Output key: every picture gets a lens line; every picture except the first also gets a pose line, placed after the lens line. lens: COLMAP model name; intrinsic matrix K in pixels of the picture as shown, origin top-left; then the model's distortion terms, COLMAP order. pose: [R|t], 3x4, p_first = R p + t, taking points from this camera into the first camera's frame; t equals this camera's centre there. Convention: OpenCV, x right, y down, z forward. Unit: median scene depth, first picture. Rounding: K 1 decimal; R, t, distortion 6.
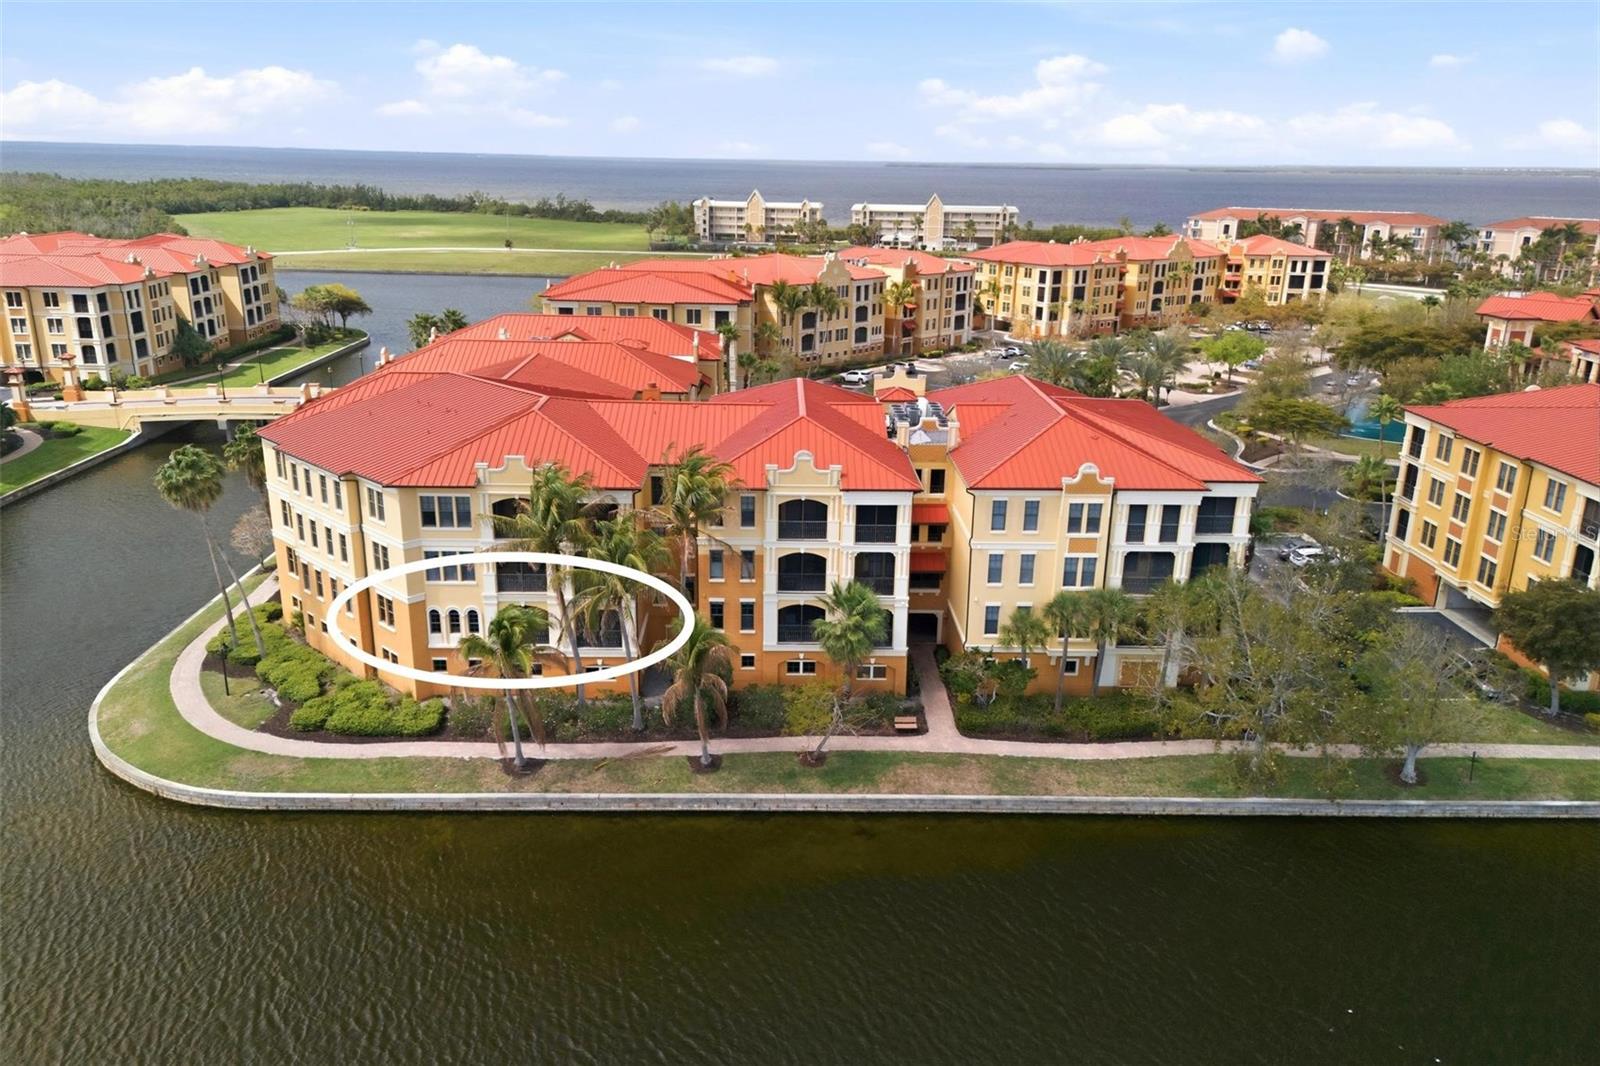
lens RADIAL K [[1180.6, 0, 791.0], [0, 1180.6, 534.7], [0, 0, 1]] dist [0.062424, -0.055588]
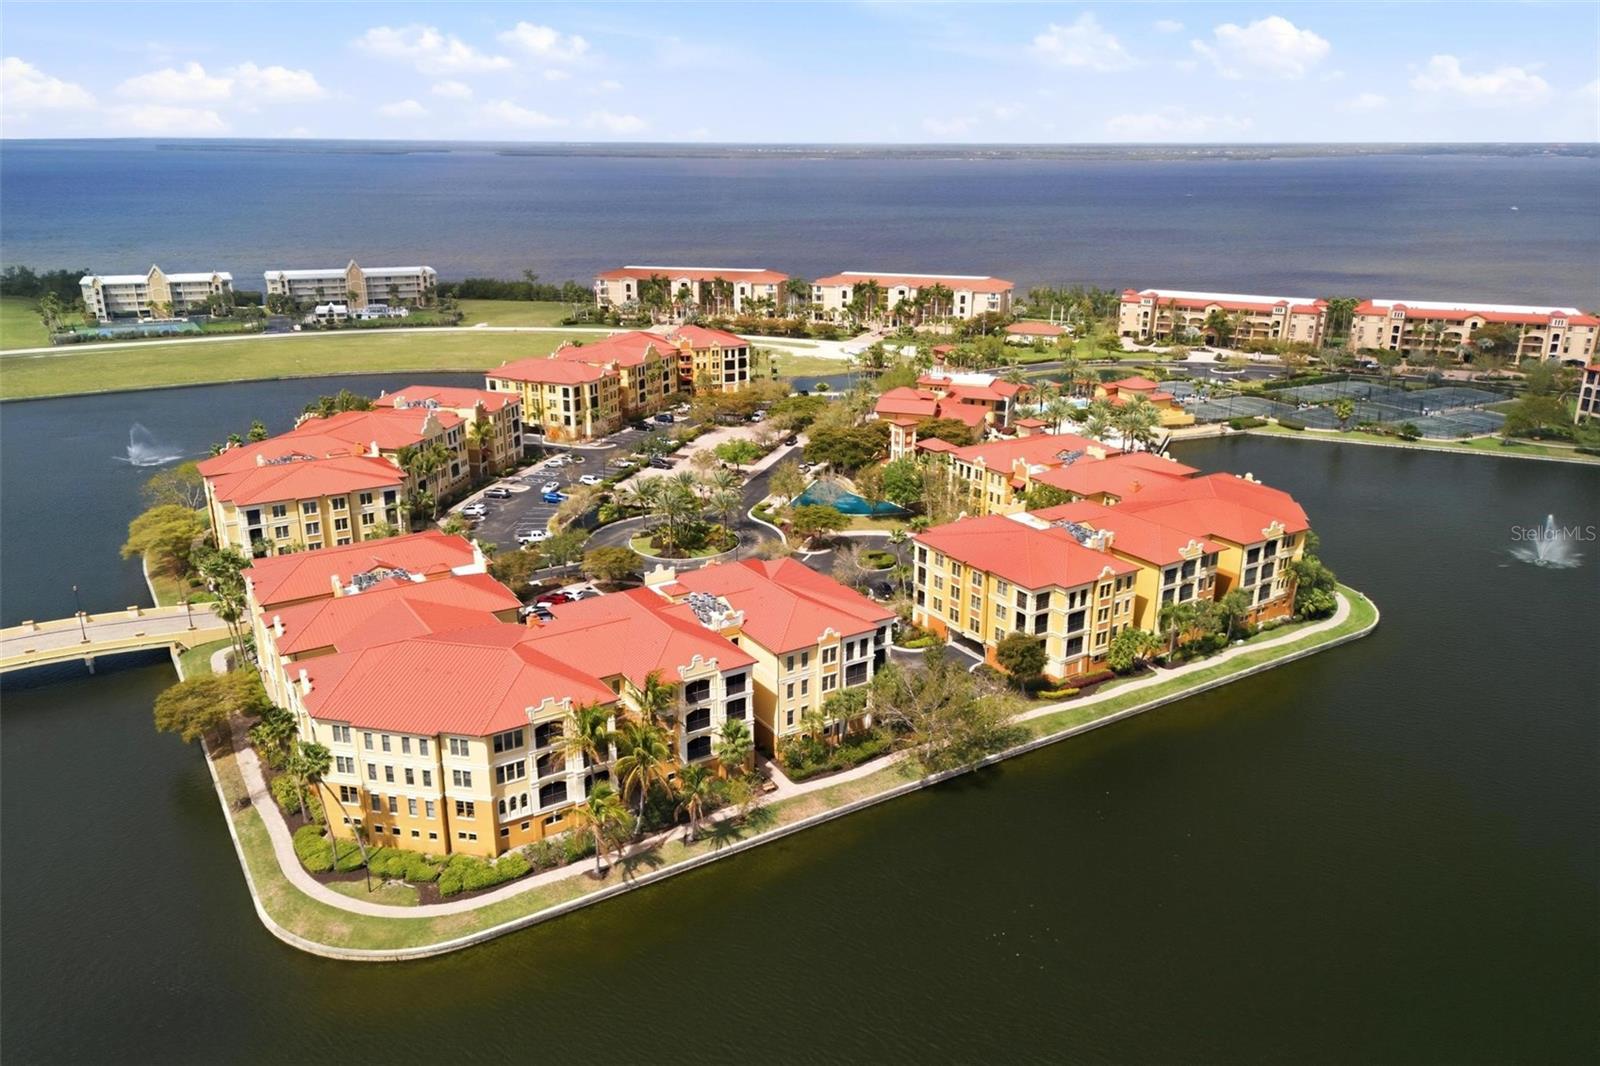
lens RADIAL K [[1180.6, 0, 811.7], [0, 1180.6, 551.1], [0, 0, 1]] dist [0.062424, -0.055588]
pose [[0.843513, -0.184817, 0.504309, -0.251156], [0.166431, 0.982659, 0.081744, -0.120444], [-0.510672, 0.014980, 0.859645, -0.225303]]
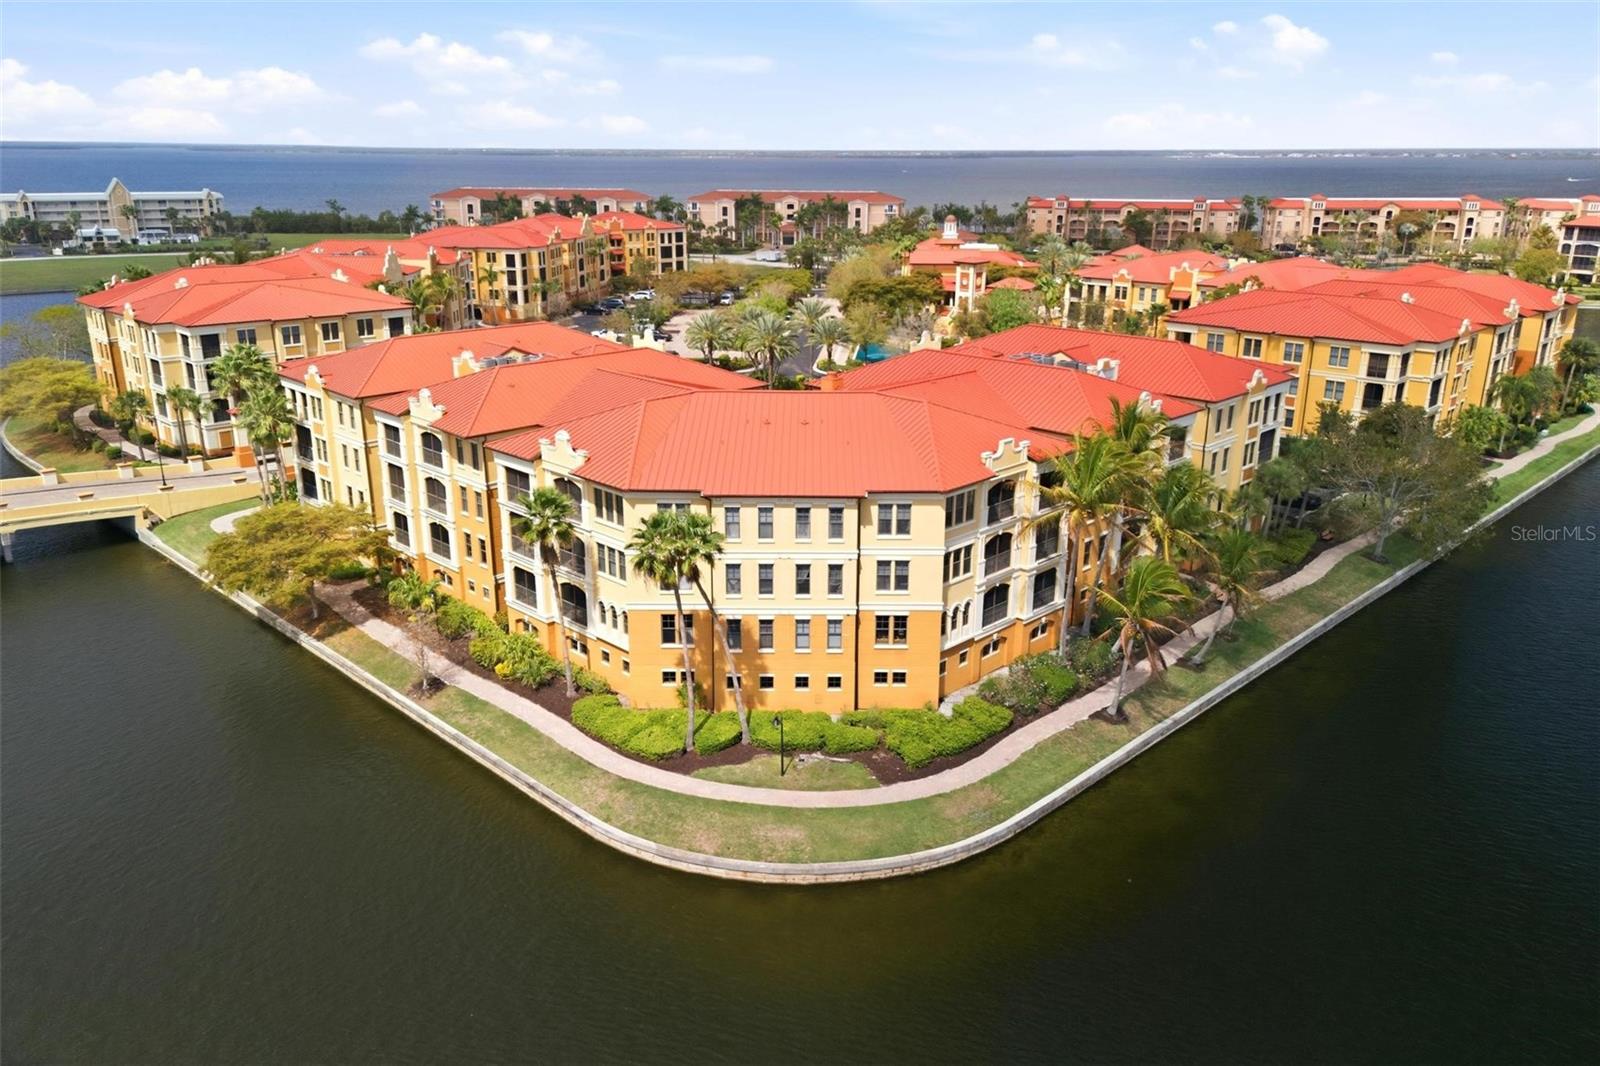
lens RADIAL K [[1180.6, 0, 799.6], [0, 1180.6, 545.5], [0, 0, 1]] dist [0.062424, -0.055588]
pose [[0.707021, -0.231845, 0.668109, -0.366850], [0.216124, 0.970372, 0.108024, -0.043404], [-0.673359, 0.068019, 0.736180, 0.127940]]
